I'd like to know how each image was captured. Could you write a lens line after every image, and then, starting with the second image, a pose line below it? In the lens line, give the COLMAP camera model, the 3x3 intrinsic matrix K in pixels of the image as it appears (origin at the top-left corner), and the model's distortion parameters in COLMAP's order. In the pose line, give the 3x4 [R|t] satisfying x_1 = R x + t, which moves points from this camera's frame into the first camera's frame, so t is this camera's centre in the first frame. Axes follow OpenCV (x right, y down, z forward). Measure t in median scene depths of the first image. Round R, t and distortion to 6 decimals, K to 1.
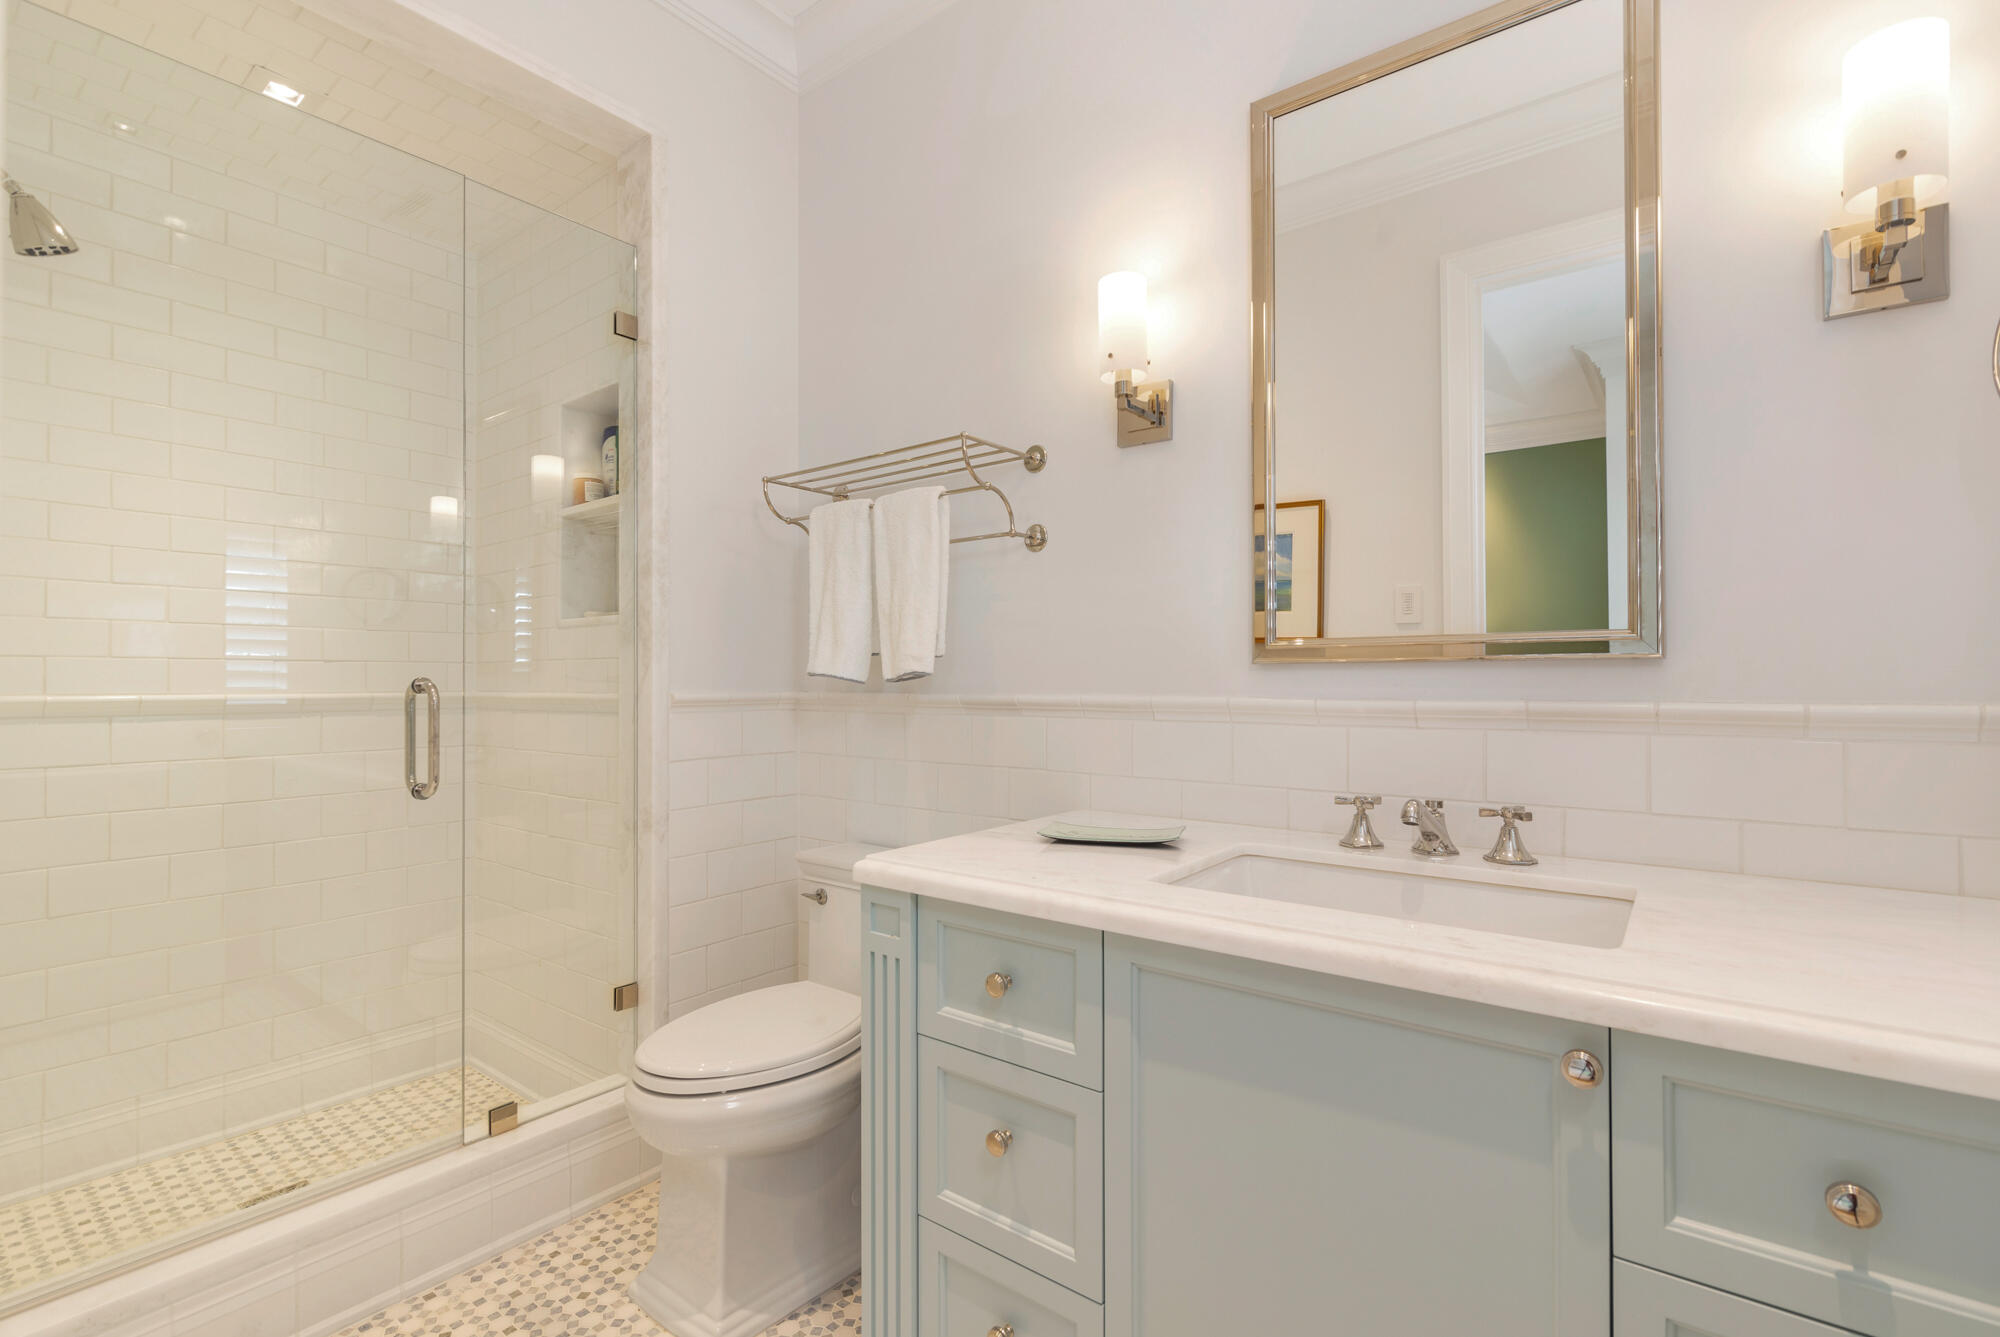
lens RADIAL K [[909.0, 0, 1000.0], [0, 909.0, 668.5], [0, 0, 1]] dist [0.024307, -0.000010]
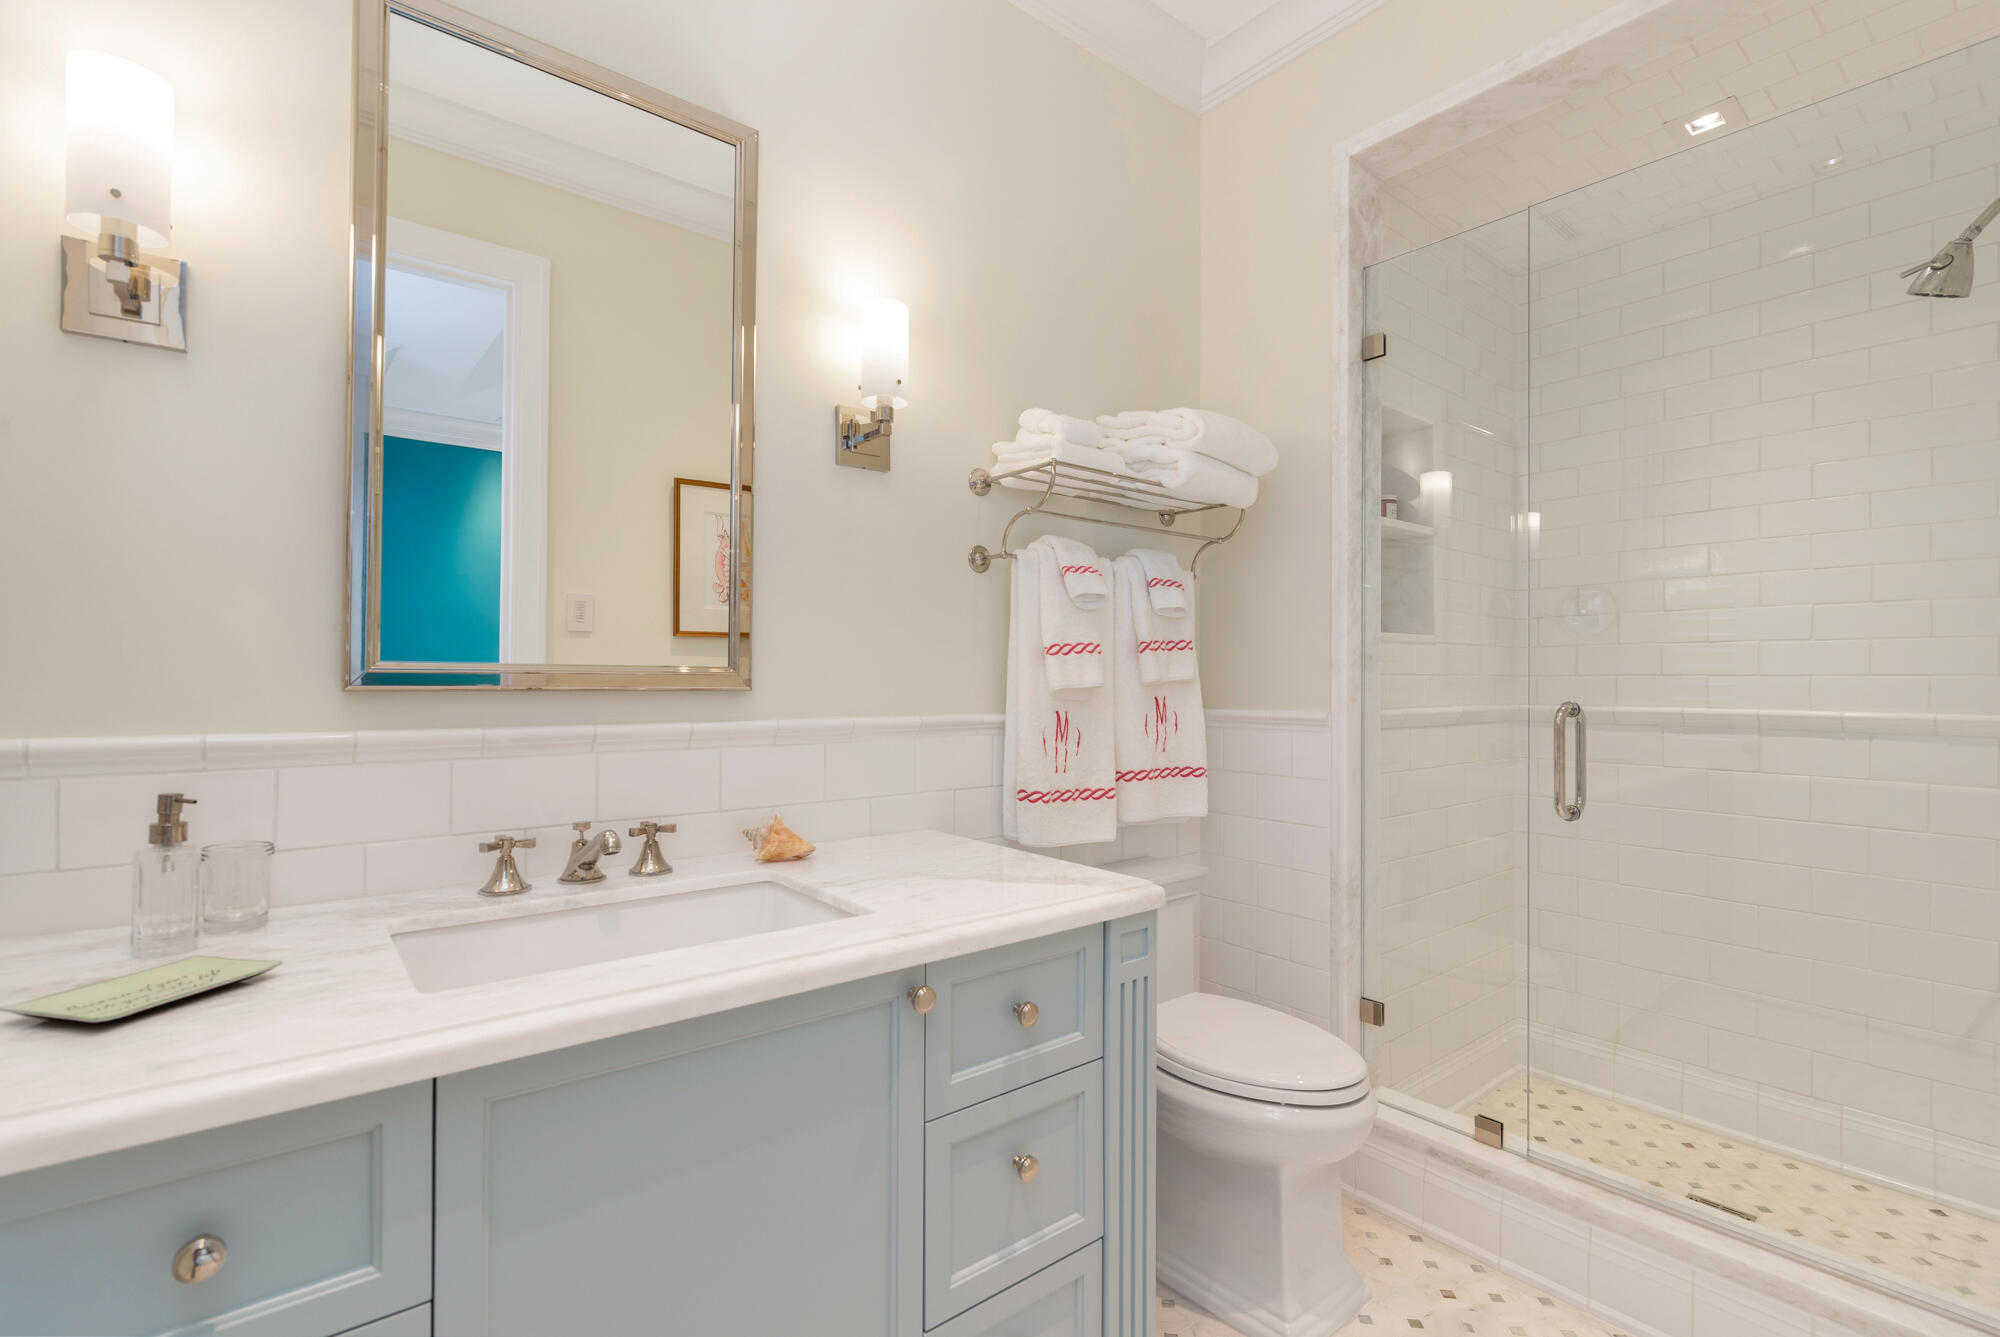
lens RADIAL K [[927.4, 0, 998.2], [0, 927.4, 683.7], [0, 0, 1]] dist [-0.000814, -0.000290]
pose [[0.224172, 0.011070, 0.974487, -0.455753], [0.007554, 0.999886, -0.013097, 0.001499], [-0.974520, 0.010297, 0.224063, 0.363161]]
